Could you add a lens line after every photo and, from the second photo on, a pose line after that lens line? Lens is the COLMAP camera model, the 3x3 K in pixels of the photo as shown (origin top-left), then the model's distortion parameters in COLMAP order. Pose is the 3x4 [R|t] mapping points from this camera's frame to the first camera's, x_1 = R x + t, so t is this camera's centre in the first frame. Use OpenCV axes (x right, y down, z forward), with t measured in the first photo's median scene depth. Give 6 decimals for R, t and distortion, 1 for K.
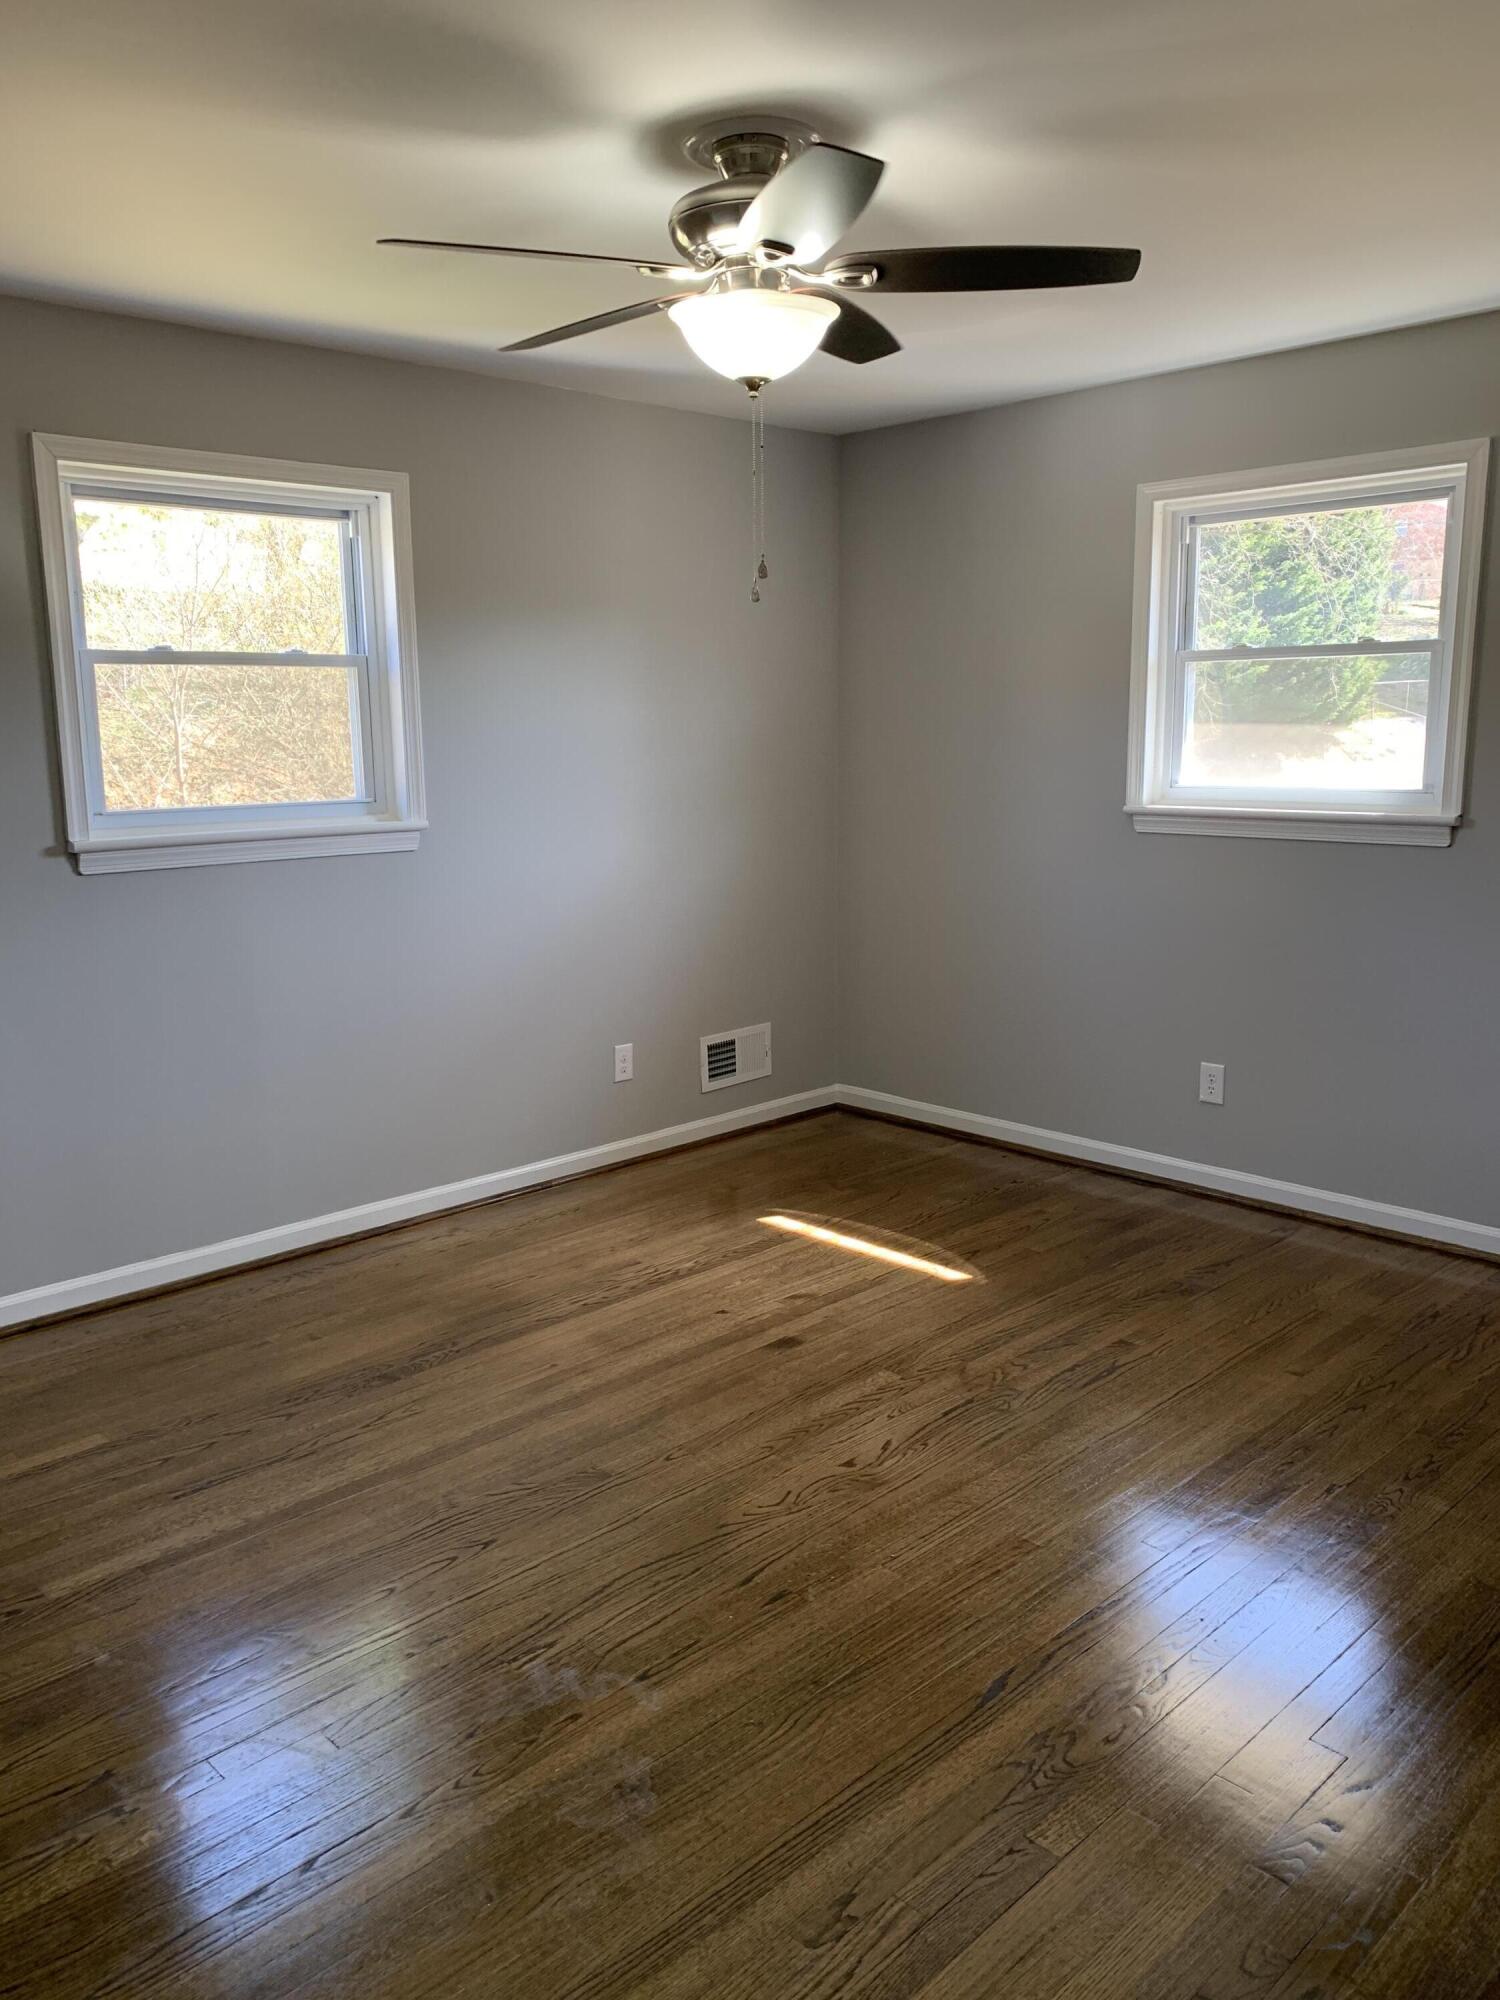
lens RADIAL K [[1532.8, 0, 747.6], [0, 1532.8, 1000.5], [0, 0, 1]] dist [0.048567, -0.044496]
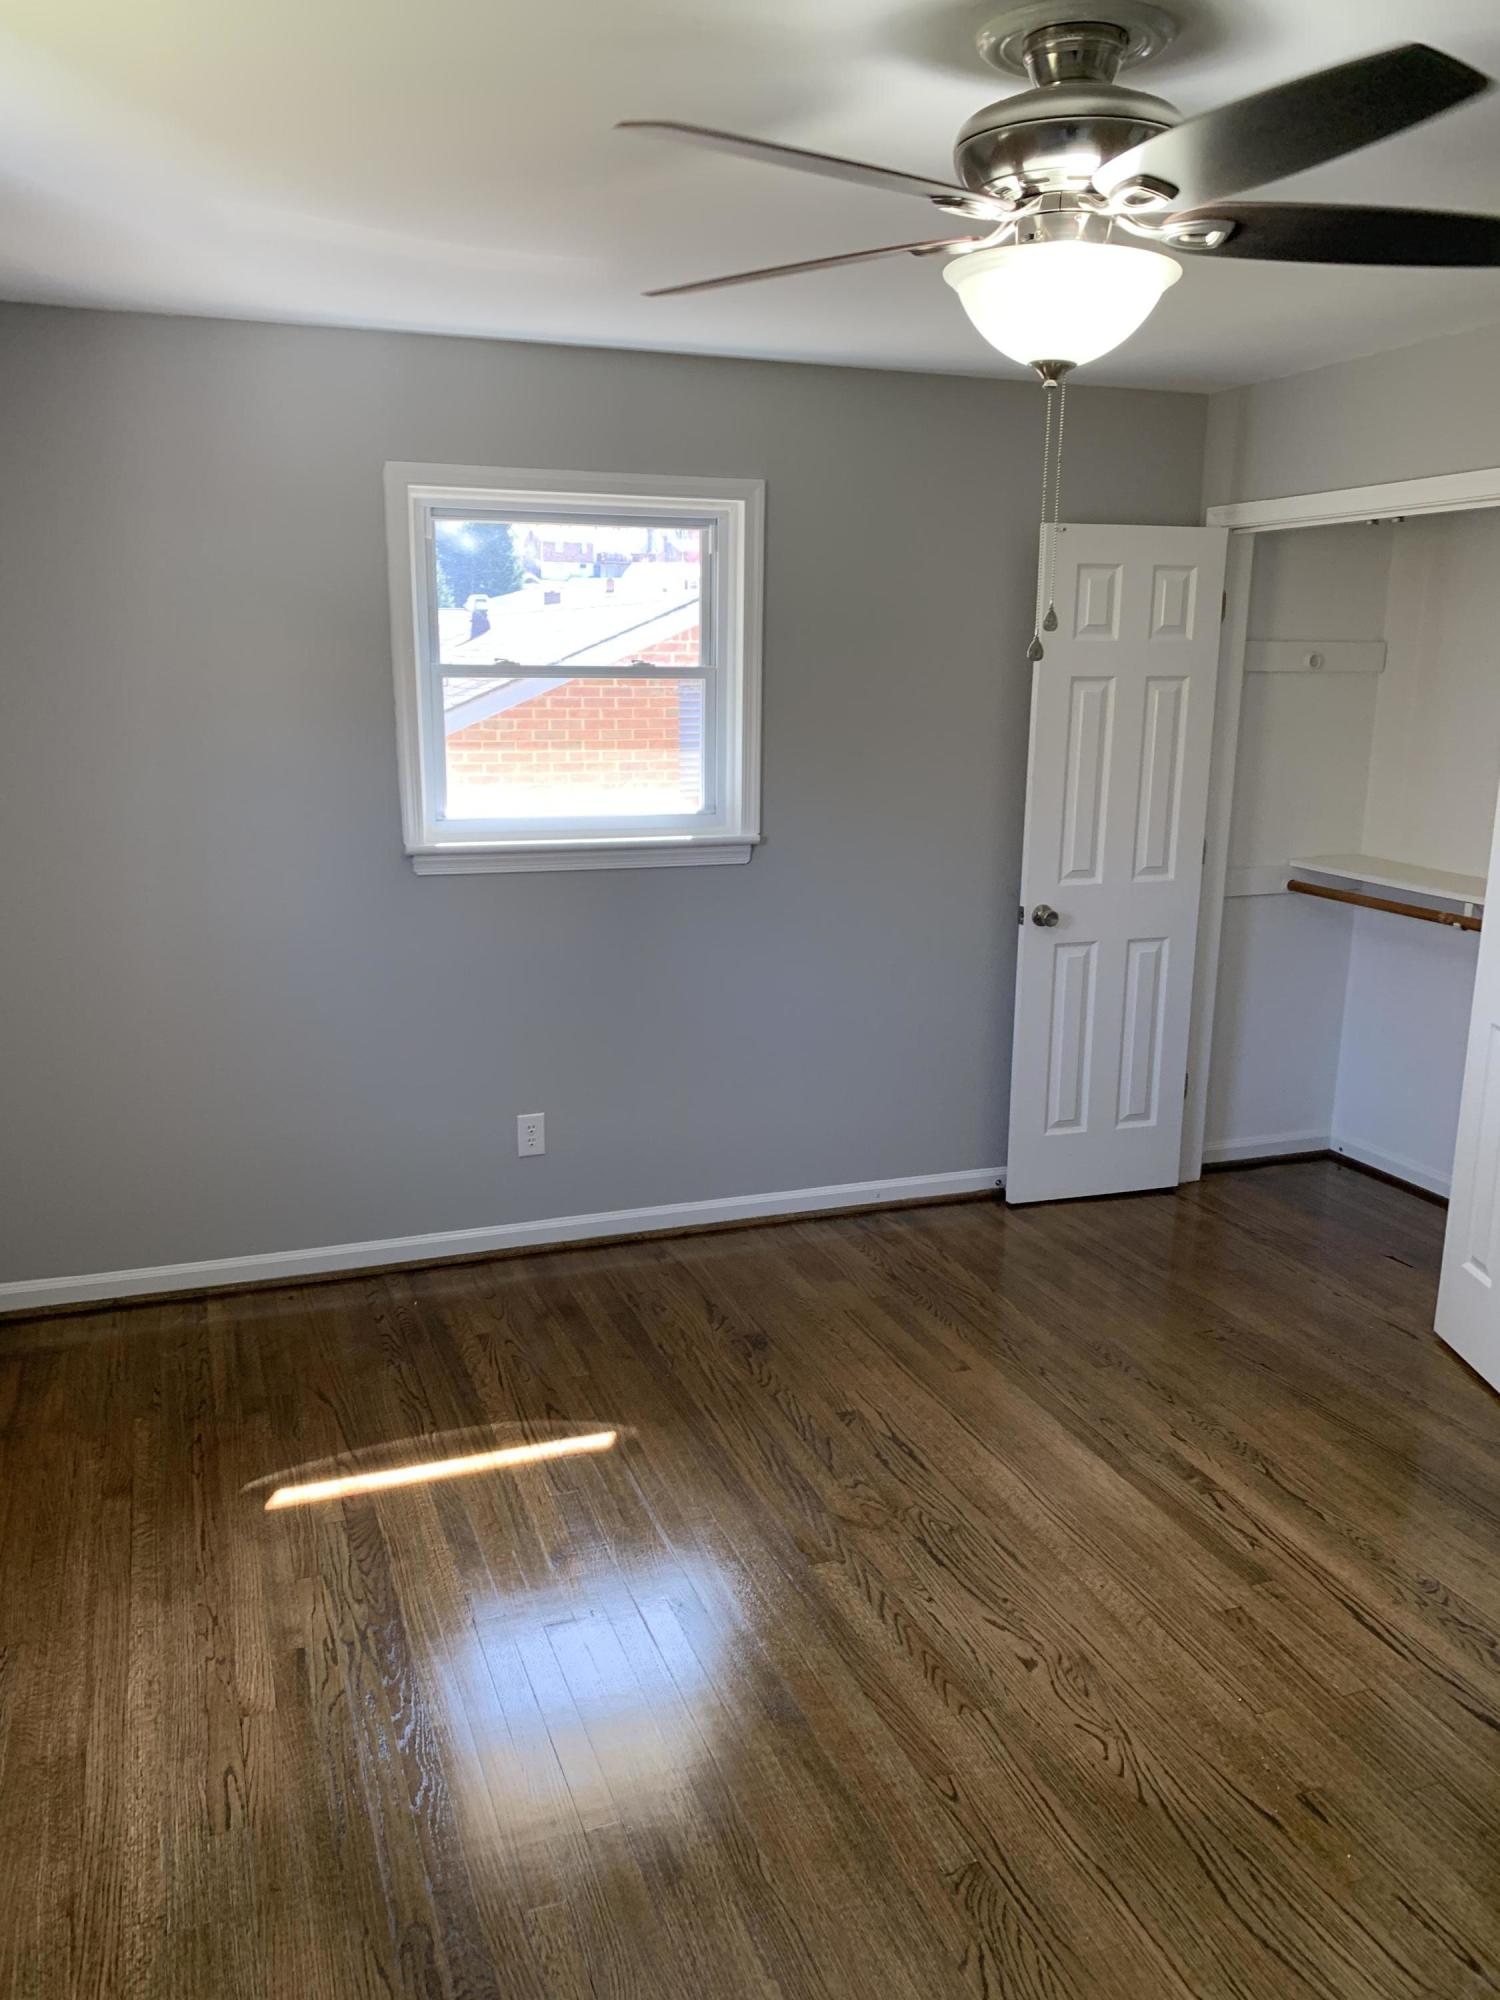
lens RADIAL K [[1532.8, 0, 749.3], [0, 1532.8, 999.7], [0, 0, 1]] dist [0.048567, -0.044496]
pose [[0.400965, -0.193514, 0.895422, -0.508465], [0.144258, 0.978577, 0.146887, -0.157773], [-0.904664, 0.070275, 0.420291, 0.534004]]
